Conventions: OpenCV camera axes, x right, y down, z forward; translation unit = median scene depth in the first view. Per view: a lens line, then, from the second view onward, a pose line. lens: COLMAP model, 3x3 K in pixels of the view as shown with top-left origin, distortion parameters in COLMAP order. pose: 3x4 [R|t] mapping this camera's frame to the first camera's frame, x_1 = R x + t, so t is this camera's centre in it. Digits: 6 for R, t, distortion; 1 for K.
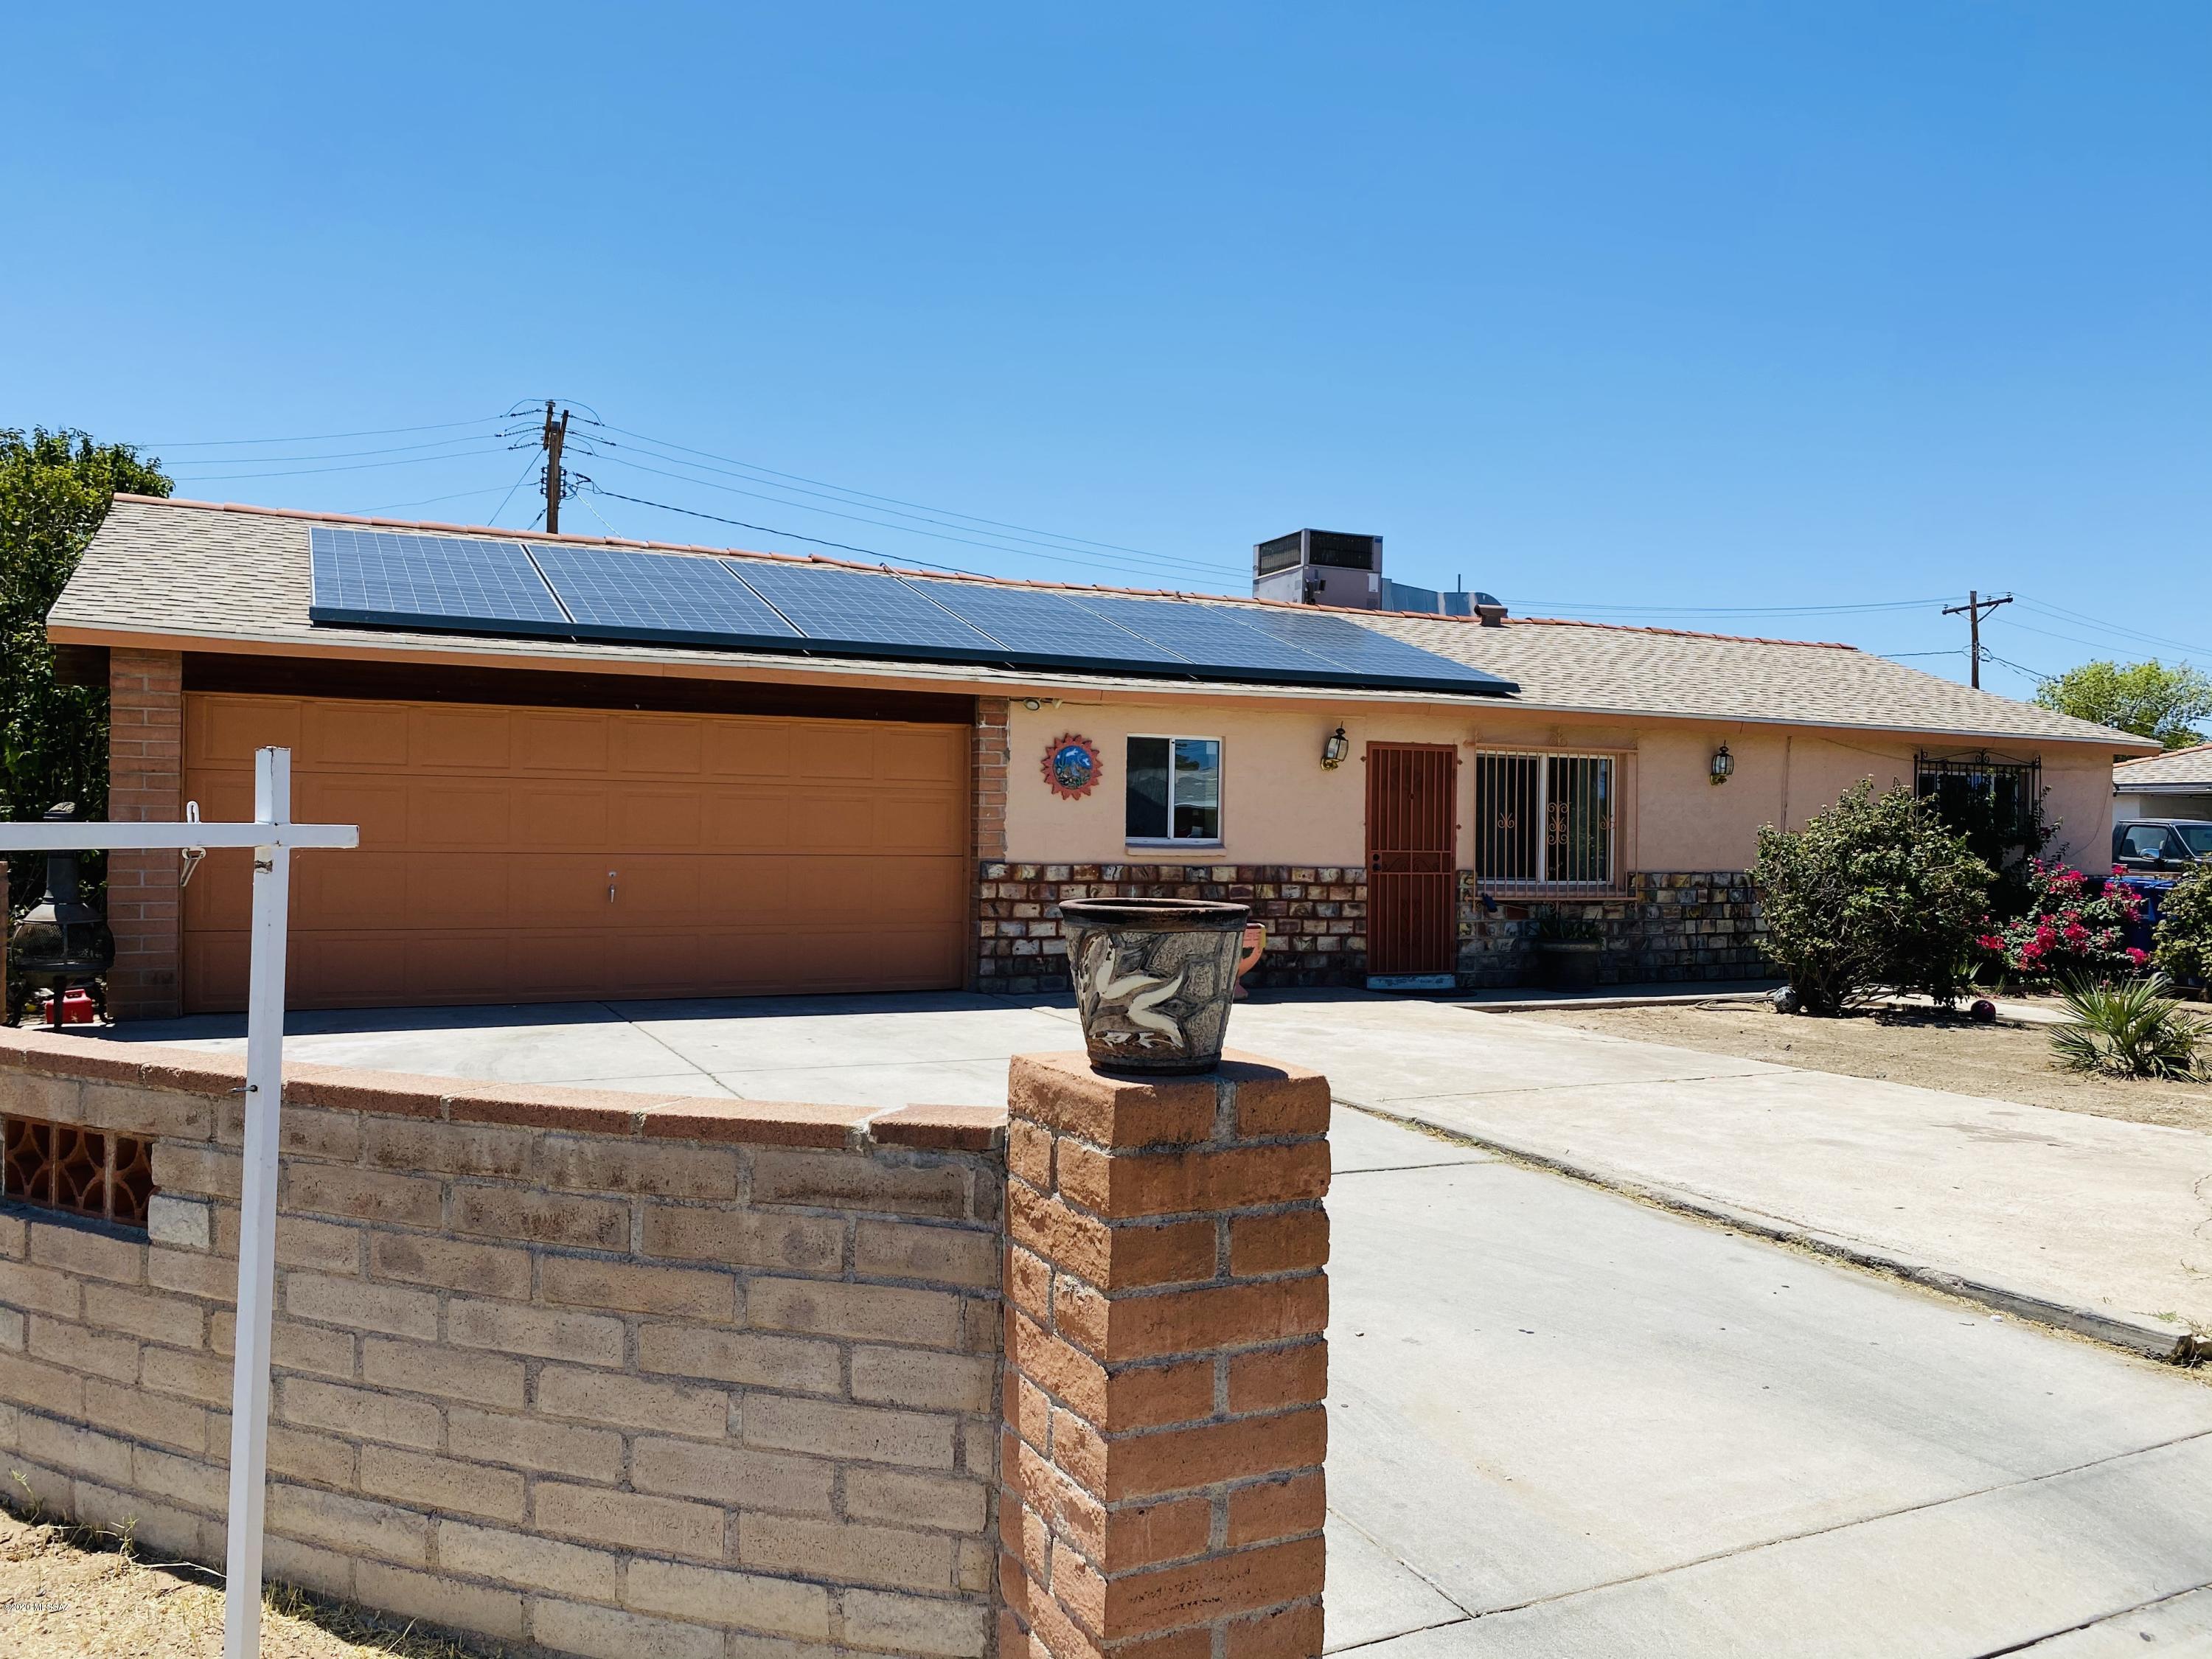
lens RADIAL K [[1716.6, 0, 1089.9], [0, 1716.6, 841.4], [0, 0, 1]] dist [-0.014834, 0.032631]
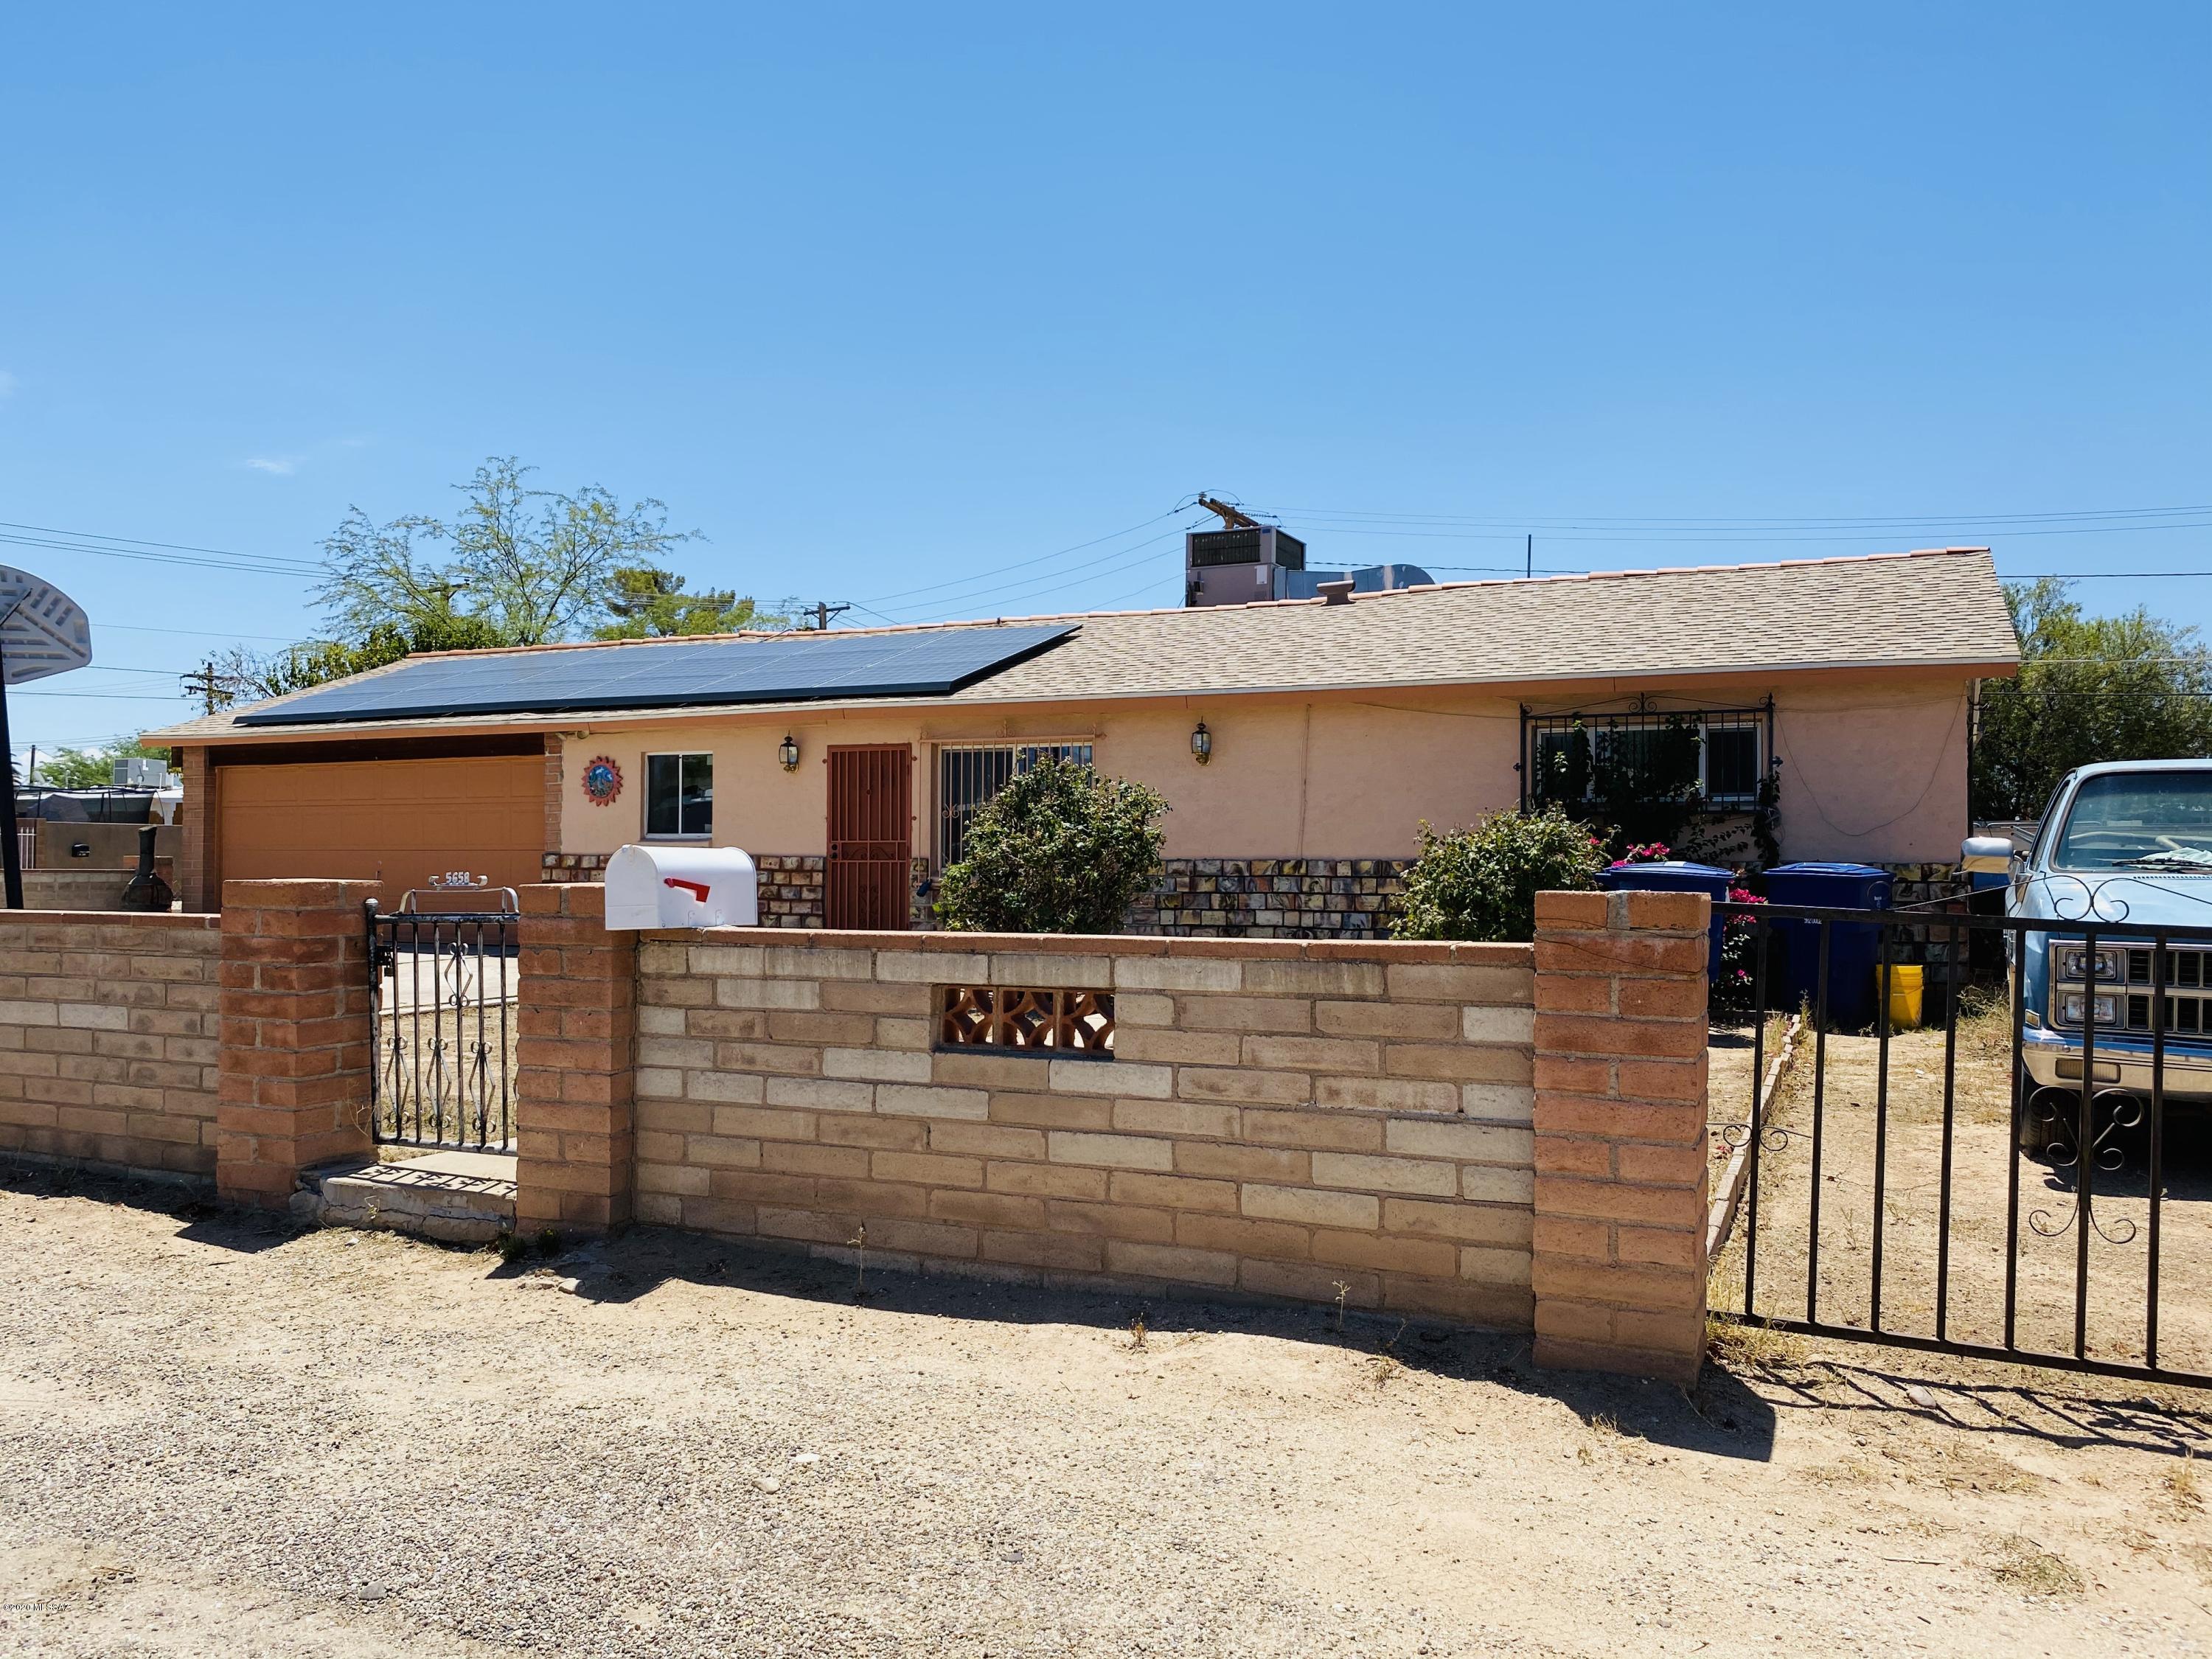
lens RADIAL K [[1648.1, 0, 1101.6], [0, 1648.1, 834.8], [0, 0, 1]] dist [0.057463, -0.001869]
pose [[0.657444, -0.020029, -0.753238, 1.158101], [0.011073, 0.999796, -0.016920, 0.022417], [0.753422, 0.002783, 0.657531, 0.431663]]
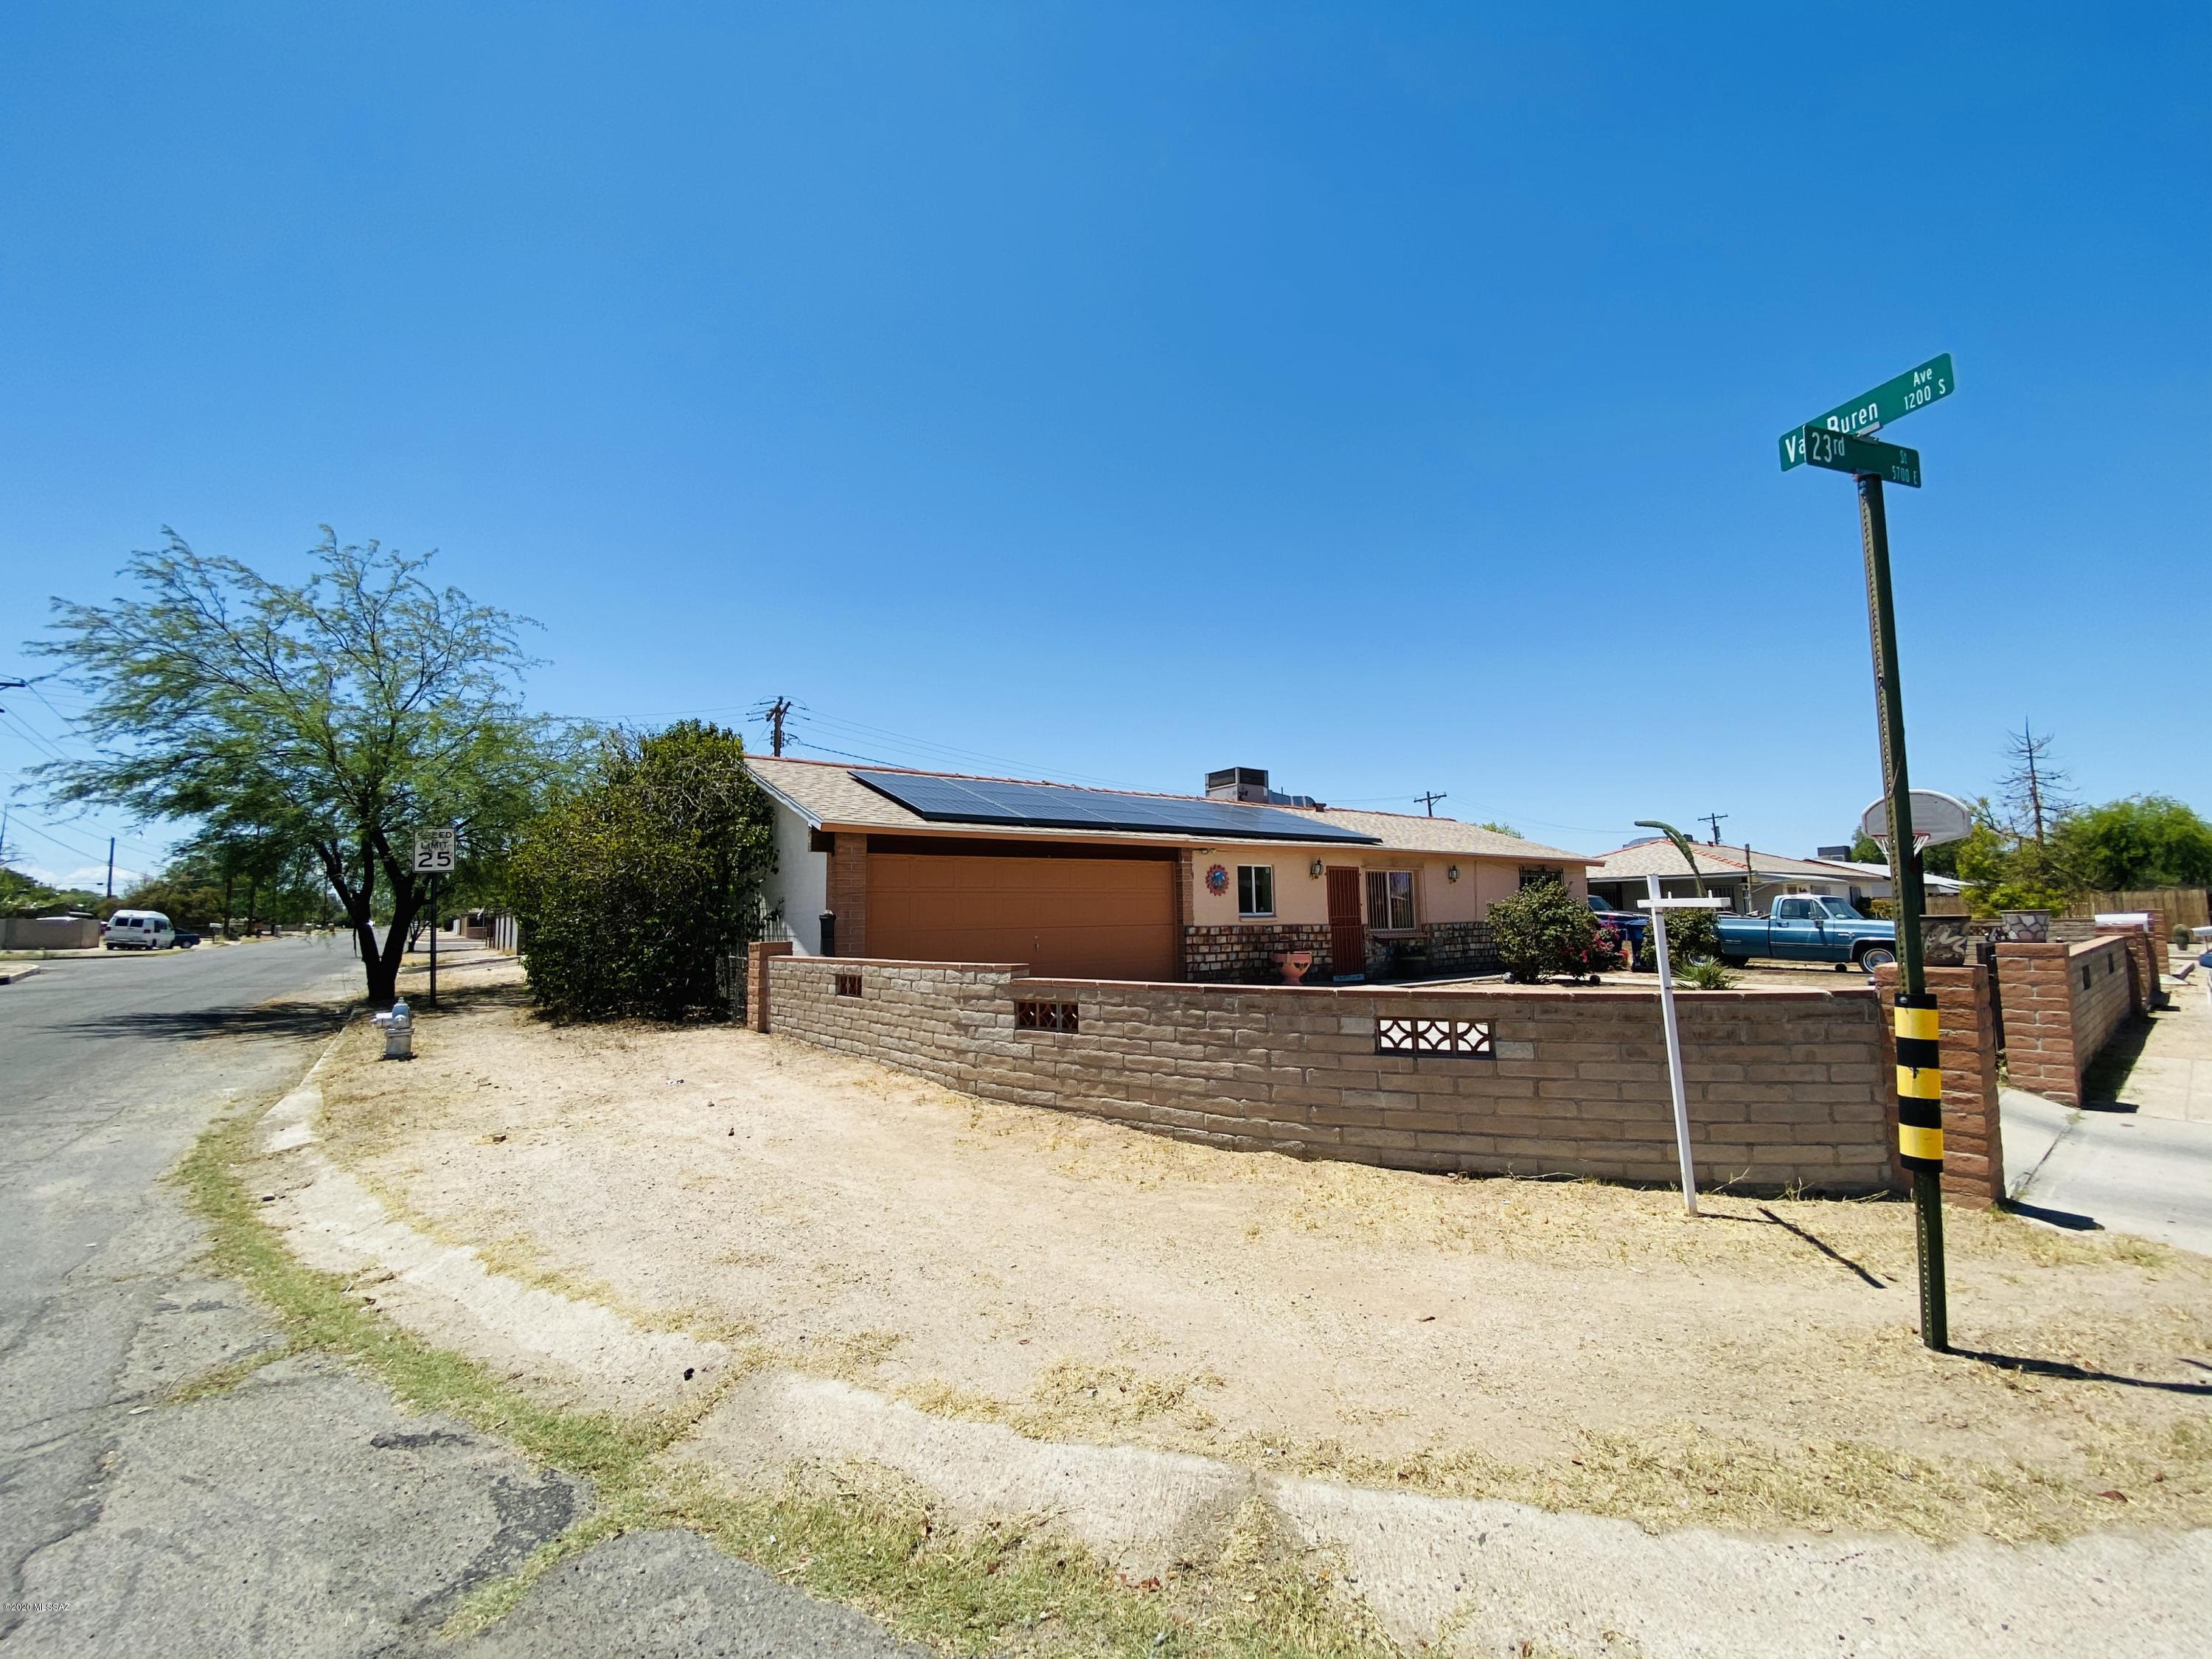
lens RADIAL K [[905.7, 0, 1105.4], [0, 905.7, 820.5], [0, 0, 1]] dist [0.015346, -0.011643]
pose [[0.981286, -0.010670, 0.192260, -0.350163], [0.031762, 0.993756, -0.106958, -0.001939], [-0.189919, 0.111063, 0.975498, -0.081202]]
